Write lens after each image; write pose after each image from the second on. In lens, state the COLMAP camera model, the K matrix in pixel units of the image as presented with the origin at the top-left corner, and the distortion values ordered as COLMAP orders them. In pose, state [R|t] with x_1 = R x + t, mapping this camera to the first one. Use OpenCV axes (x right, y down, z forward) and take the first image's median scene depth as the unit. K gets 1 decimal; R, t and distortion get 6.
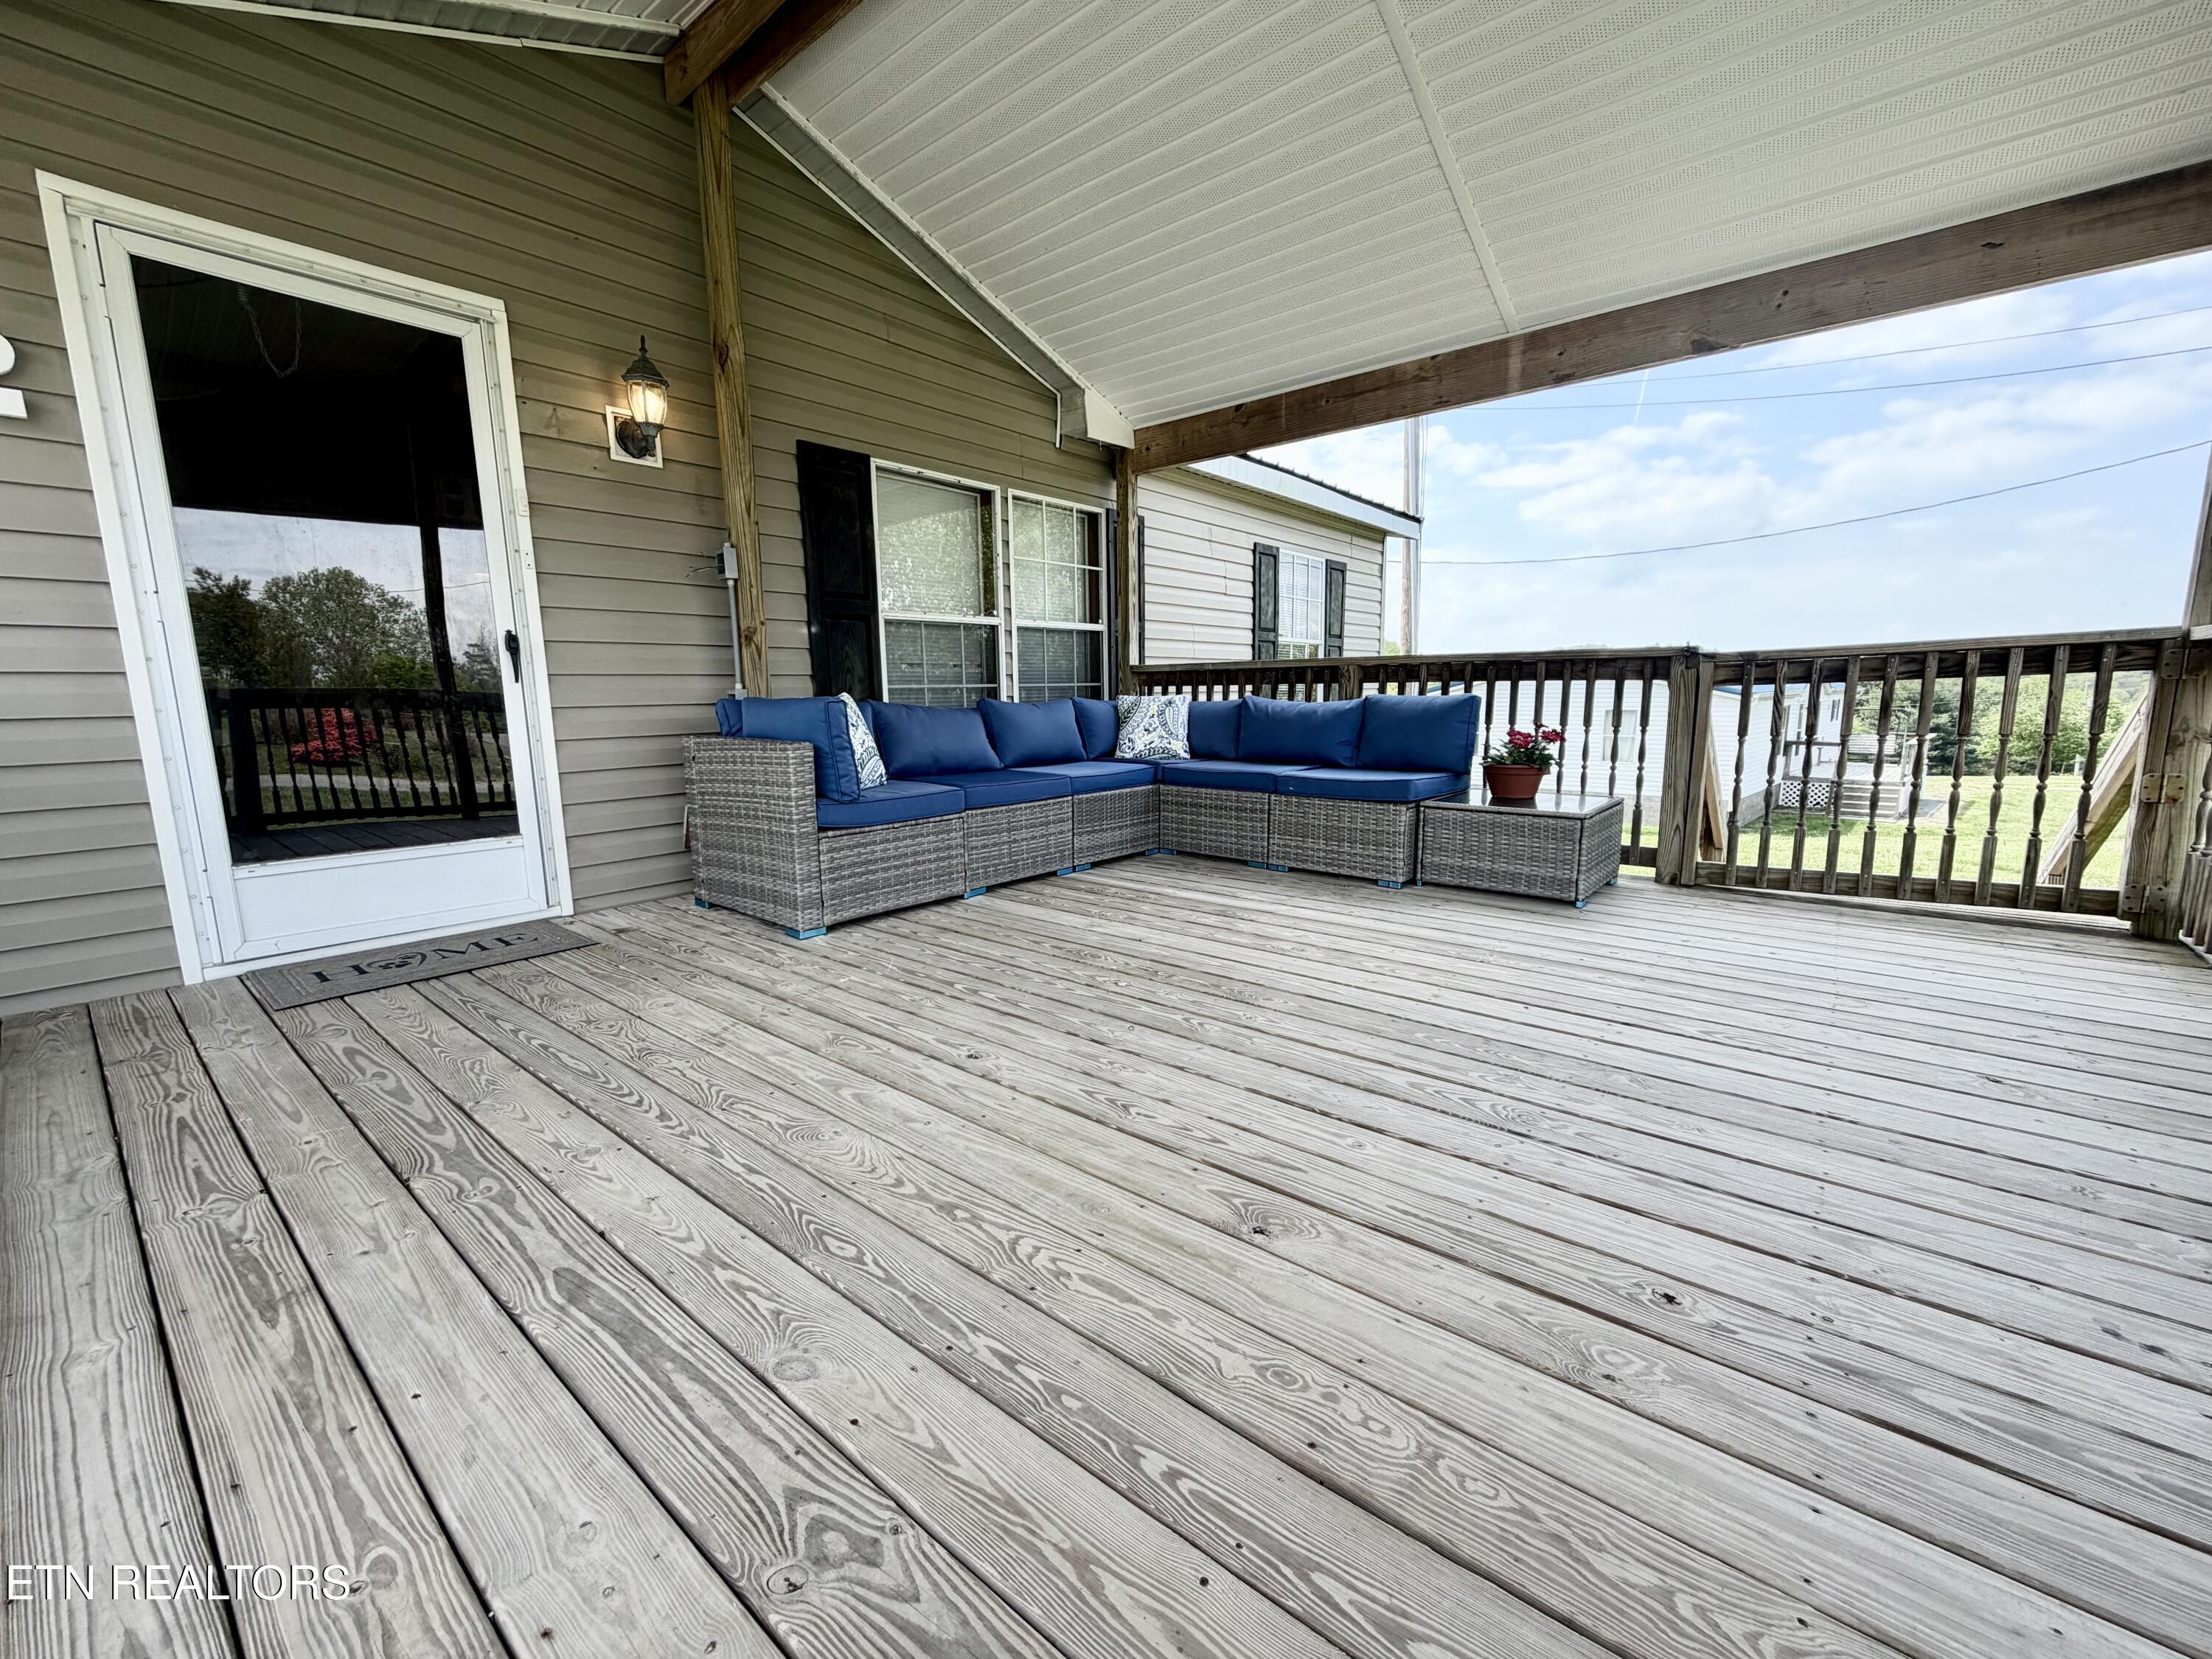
lens RADIAL K [[881.8, 0, 1102.6], [0, 881.8, 832.4], [0, 0, 1]] dist [0.000372, 0.000195]
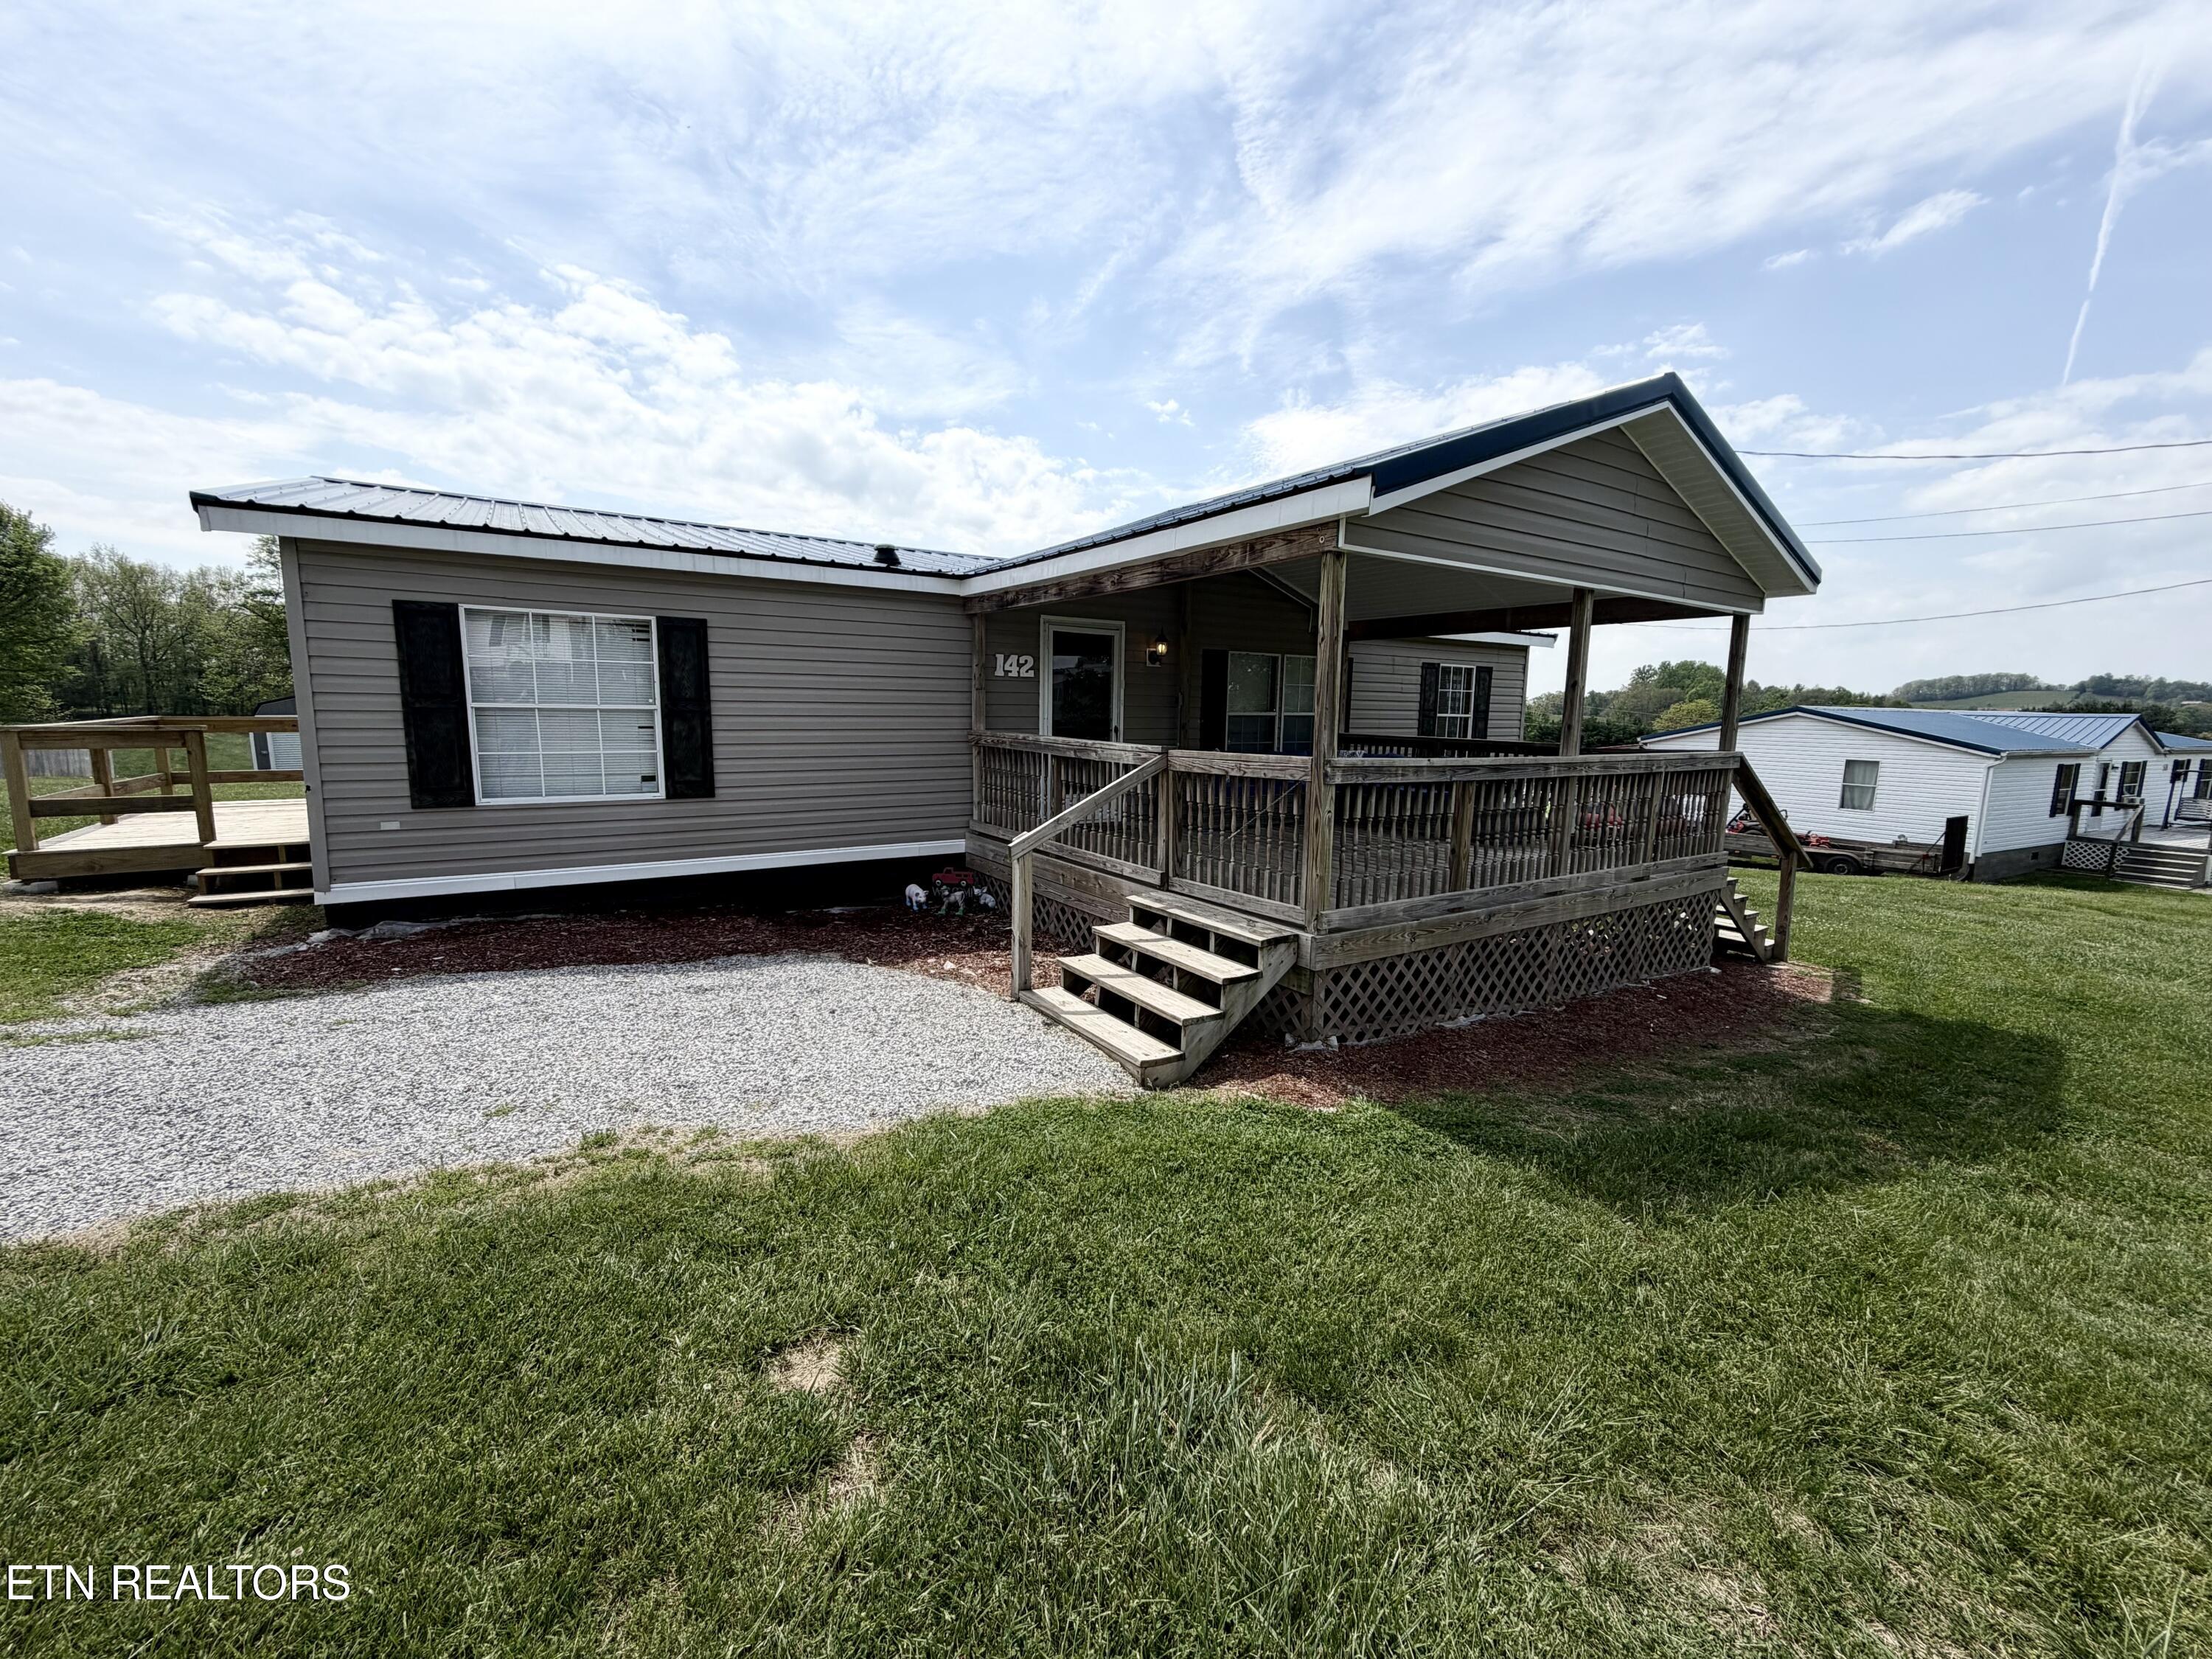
lens RADIAL K [[880.1, 0, 1101.4], [0, 880.1, 832.4], [0, 0, 1]] dist [0.000136, -0.000075]
pose [[0.956933, 0.073571, -0.280833, 0.087591], [-0.078167, 0.996927, -0.005183, 0.084333], [0.279589, 0.026912, 0.959743, -1.016506]]
